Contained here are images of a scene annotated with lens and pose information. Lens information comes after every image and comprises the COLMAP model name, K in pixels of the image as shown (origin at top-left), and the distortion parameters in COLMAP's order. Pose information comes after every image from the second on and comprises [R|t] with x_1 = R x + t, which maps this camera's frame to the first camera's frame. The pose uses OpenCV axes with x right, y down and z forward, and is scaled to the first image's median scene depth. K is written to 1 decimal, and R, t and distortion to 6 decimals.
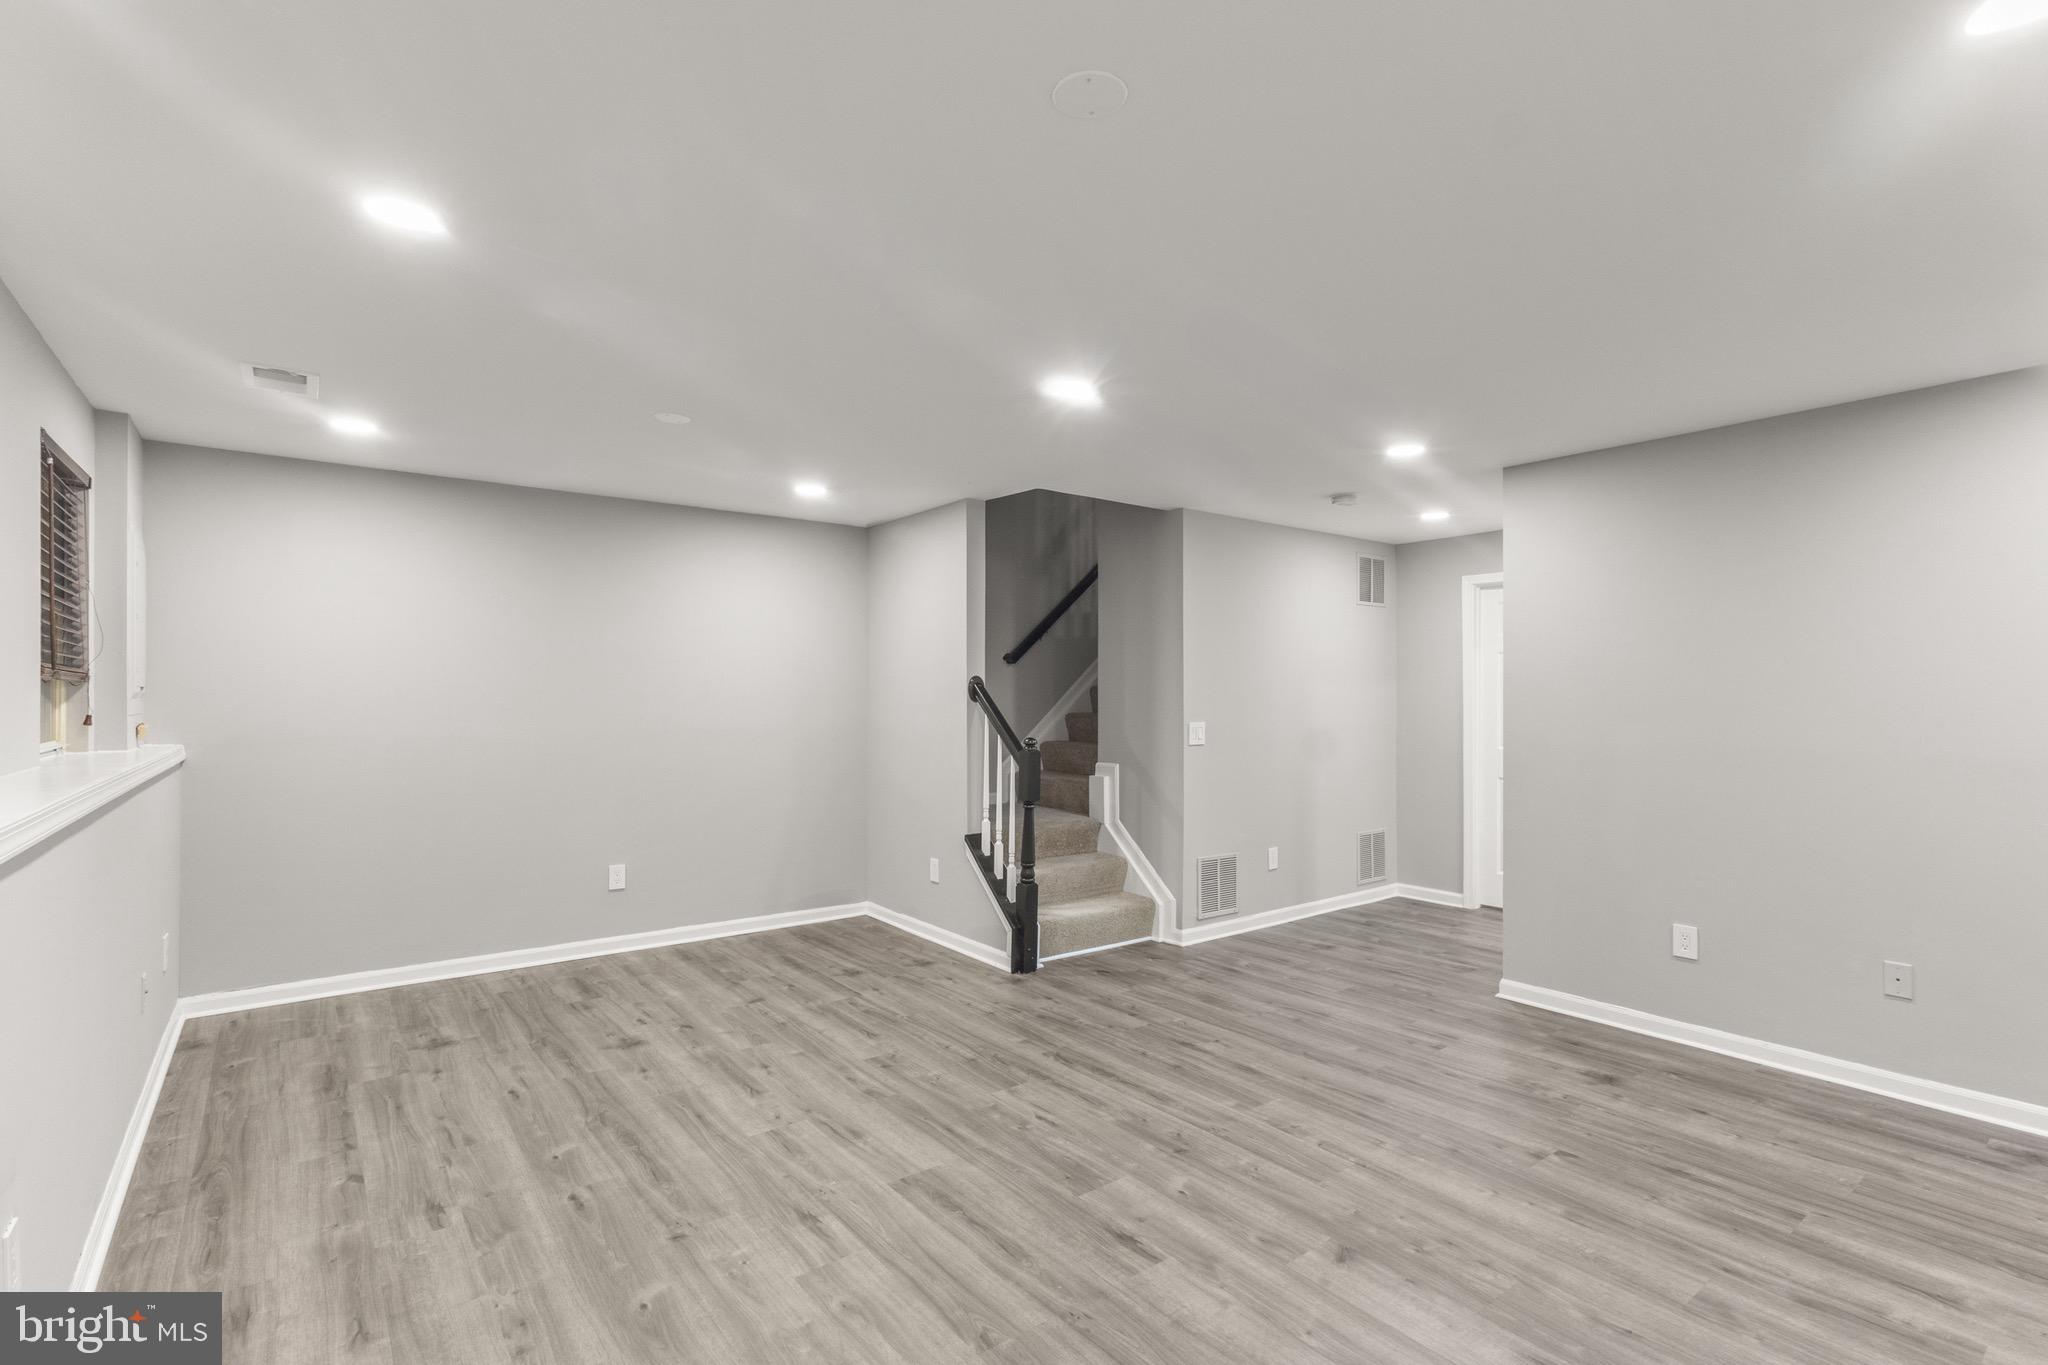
lens RADIAL K [[951.7, 0, 1013.6], [0, 951.7, 691.6], [0, 0, 1]] dist [0.000722, -0.000574]
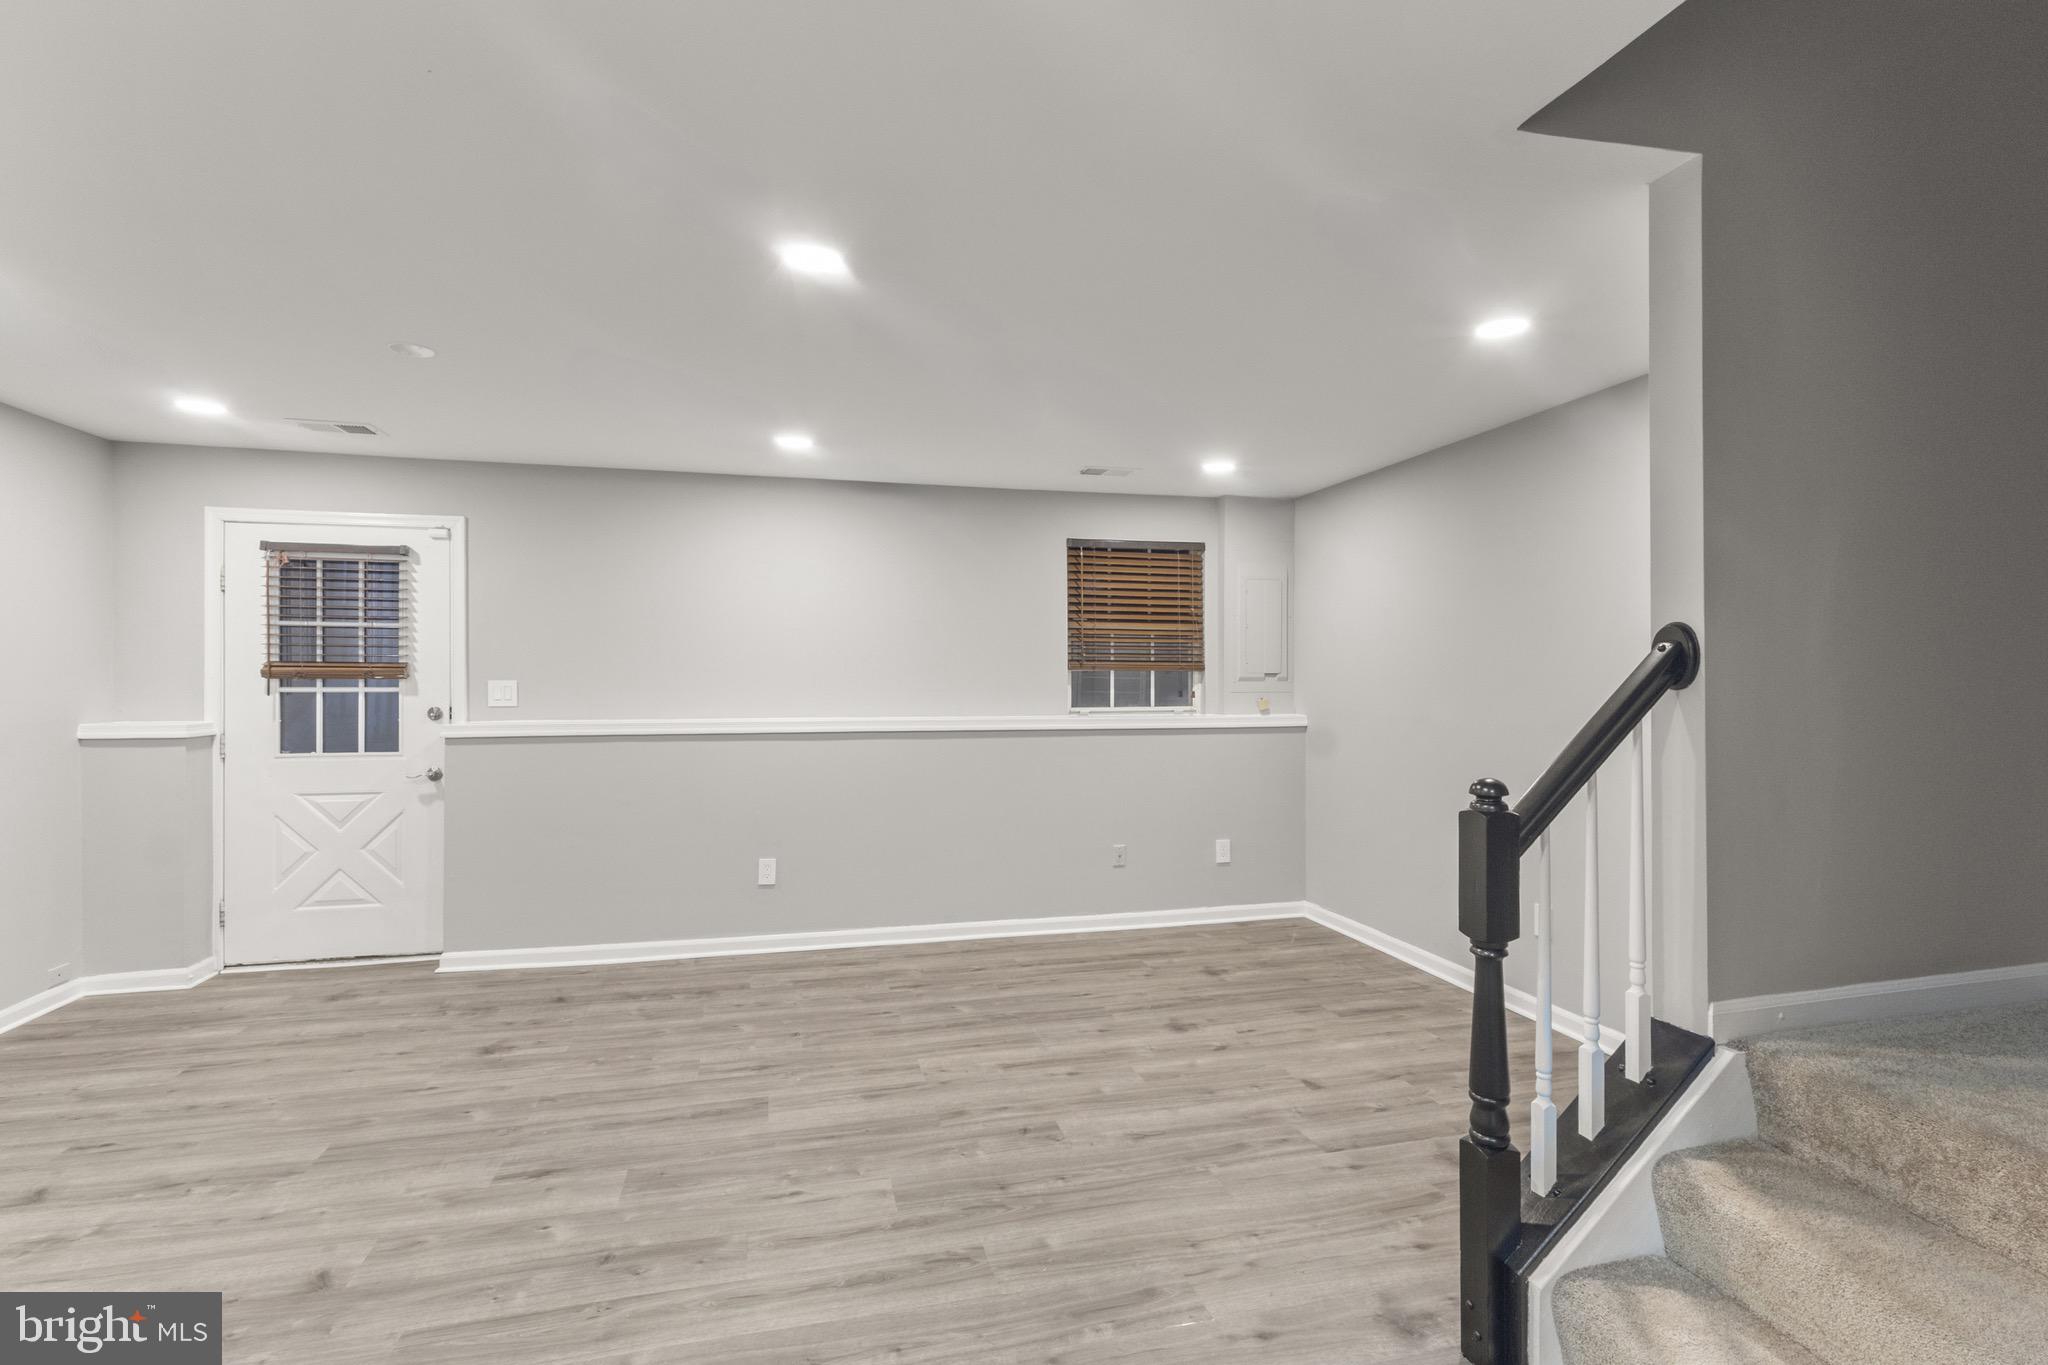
lens RADIAL K [[951.7, 0, 1014.4], [0, 951.7, 691.4], [0, 0, 1]] dist [0.000722, -0.000574]
pose [[-0.394964, 0.005827, -0.918678, 0.679993], [0.003251, 0.999982, 0.004945, 0.016978], [0.918691, -0.001034, -0.394976, 1.457274]]
